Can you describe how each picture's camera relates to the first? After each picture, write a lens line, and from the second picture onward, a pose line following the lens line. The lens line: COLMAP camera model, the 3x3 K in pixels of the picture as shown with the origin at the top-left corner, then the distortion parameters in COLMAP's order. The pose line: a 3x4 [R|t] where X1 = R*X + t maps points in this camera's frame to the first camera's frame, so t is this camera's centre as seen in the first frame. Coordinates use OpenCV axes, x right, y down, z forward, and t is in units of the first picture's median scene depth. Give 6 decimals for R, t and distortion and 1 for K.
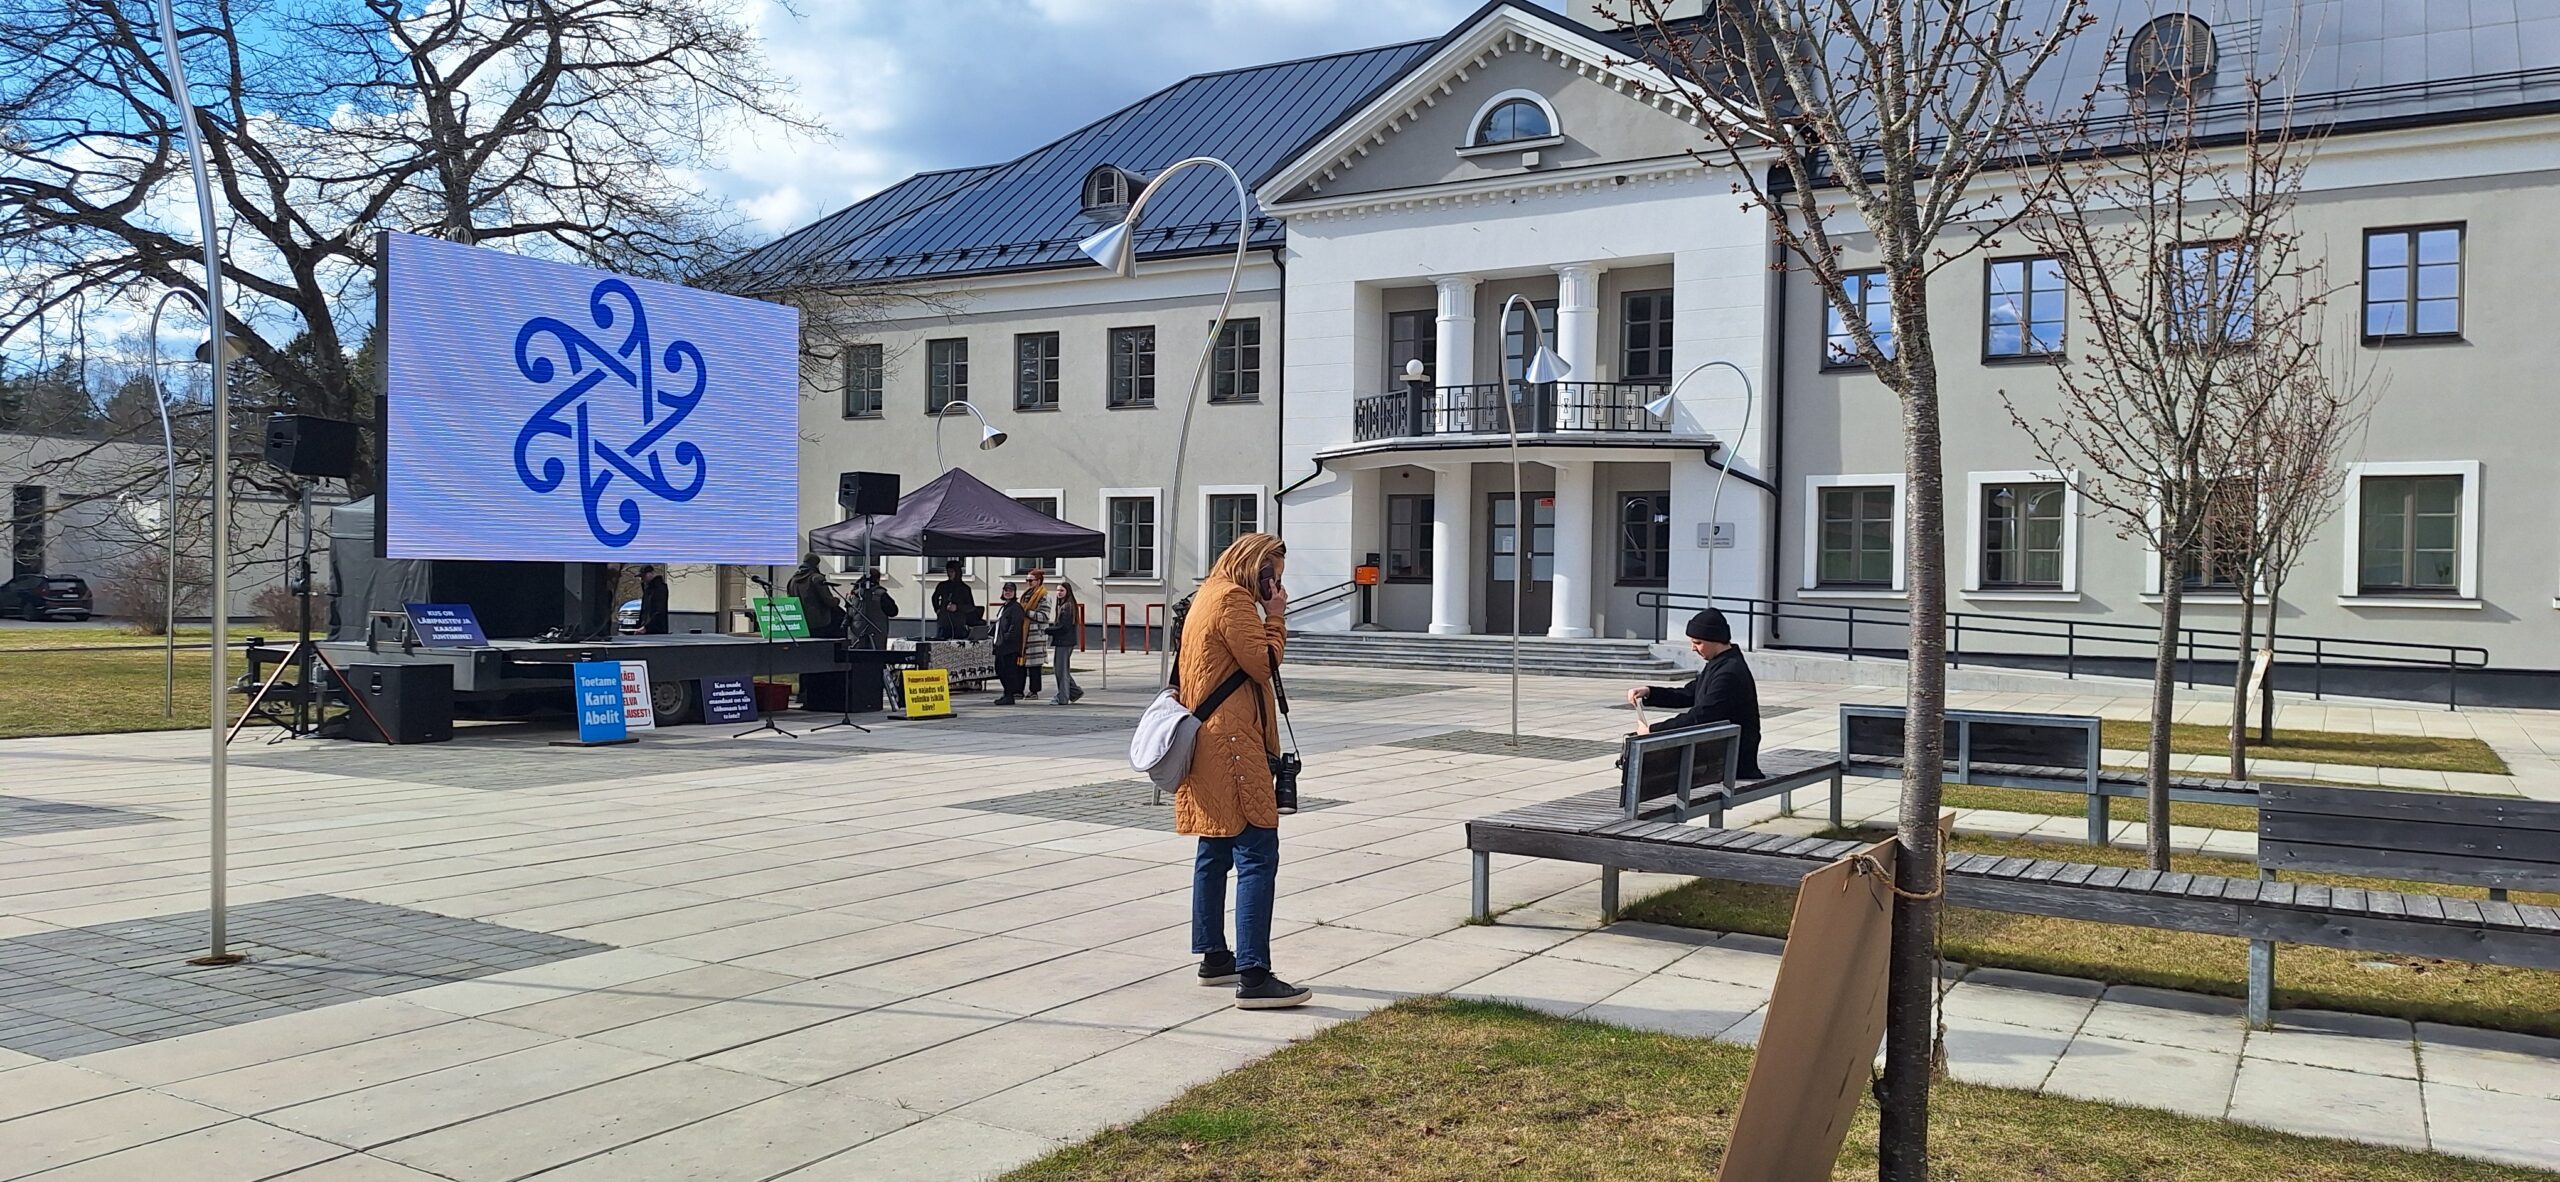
lens RADIAL K [[1765.6, 0, 1280.0], [0, 1765.6, 591.0], [0, 0, 1]] dist [0.156755, -0.153795]
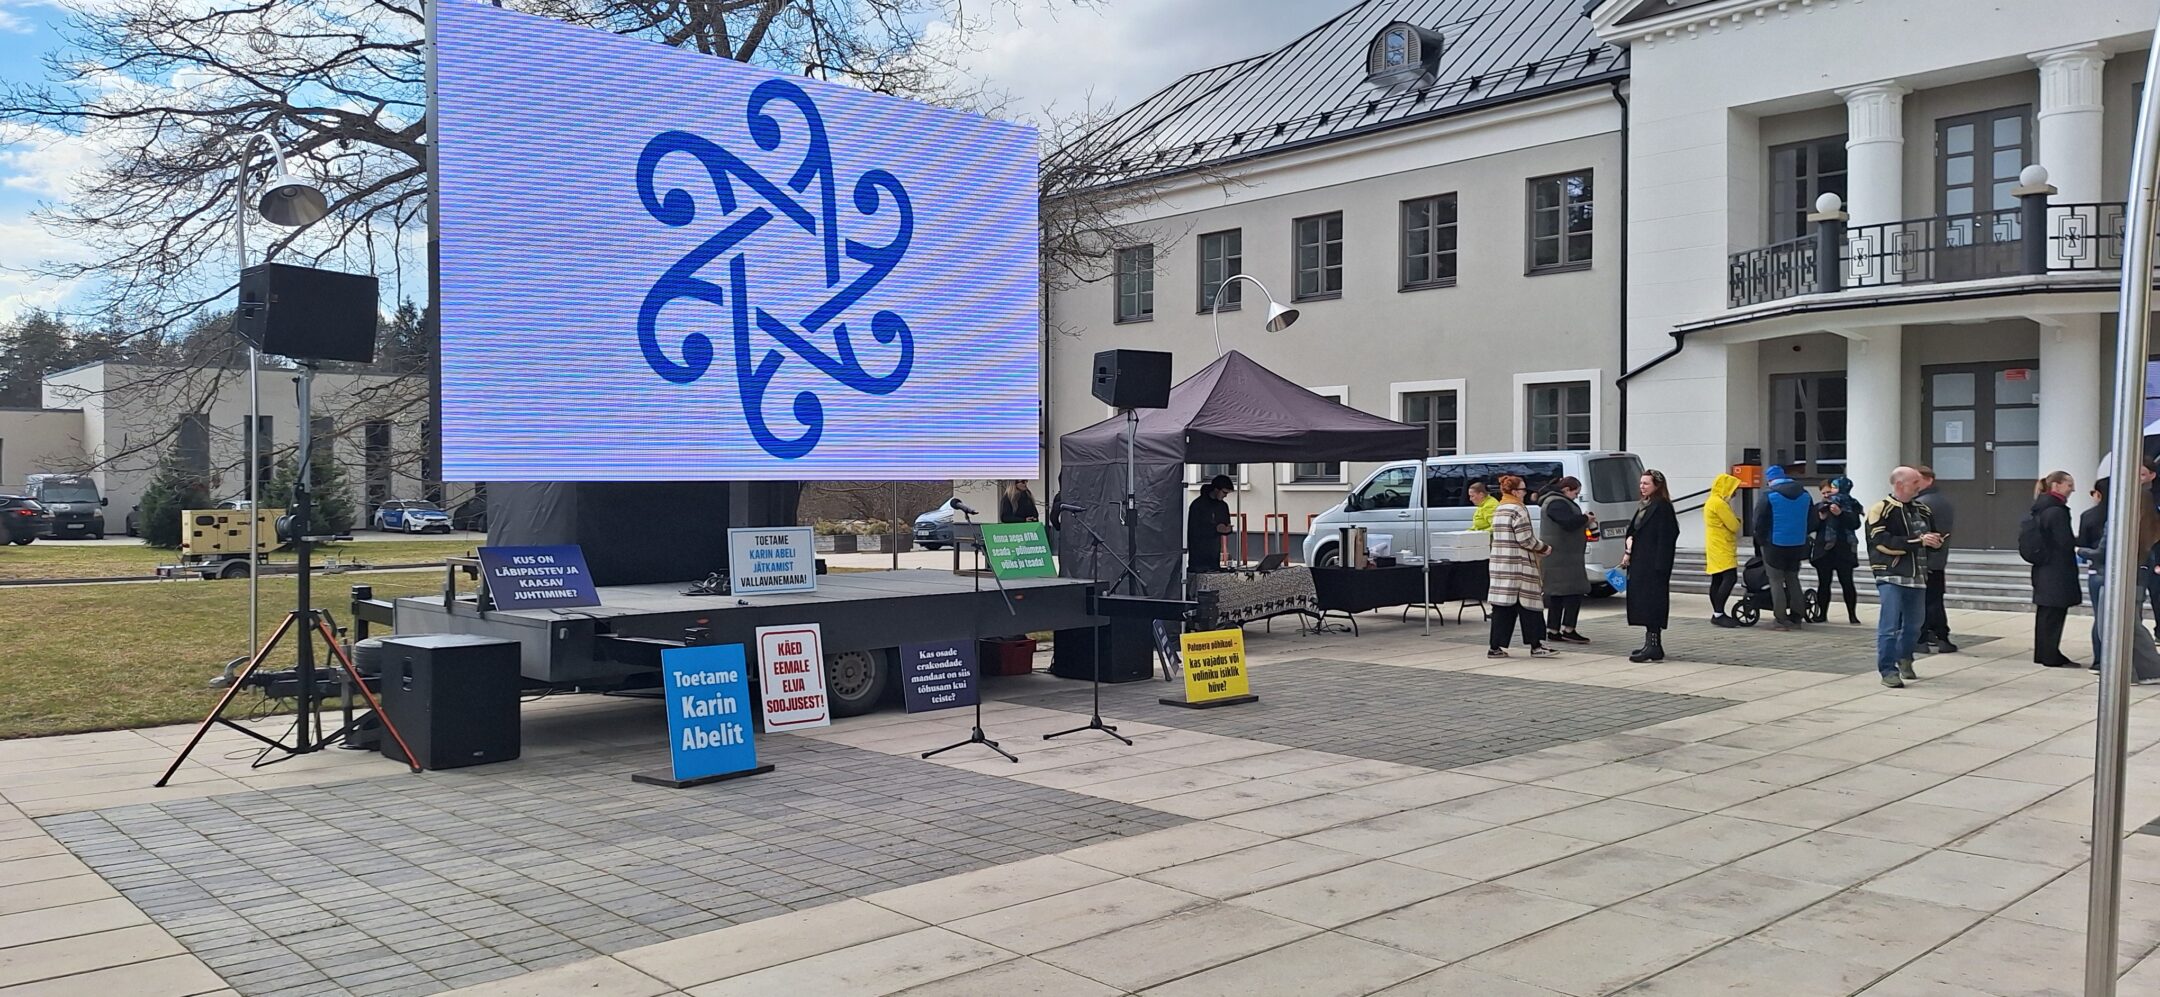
lens RADIAL K [[1489.7, 0, 1080.0], [0, 1489.7, 498.5], [0, 0, 1]] dist [0.156755, -0.153795]
pose [[0.962912, -0.013792, -0.269464, -0.093880], [0.015022, 0.999884, 0.002503, -0.008116], [0.269399, -0.006458, 0.963007, 0.437491]]
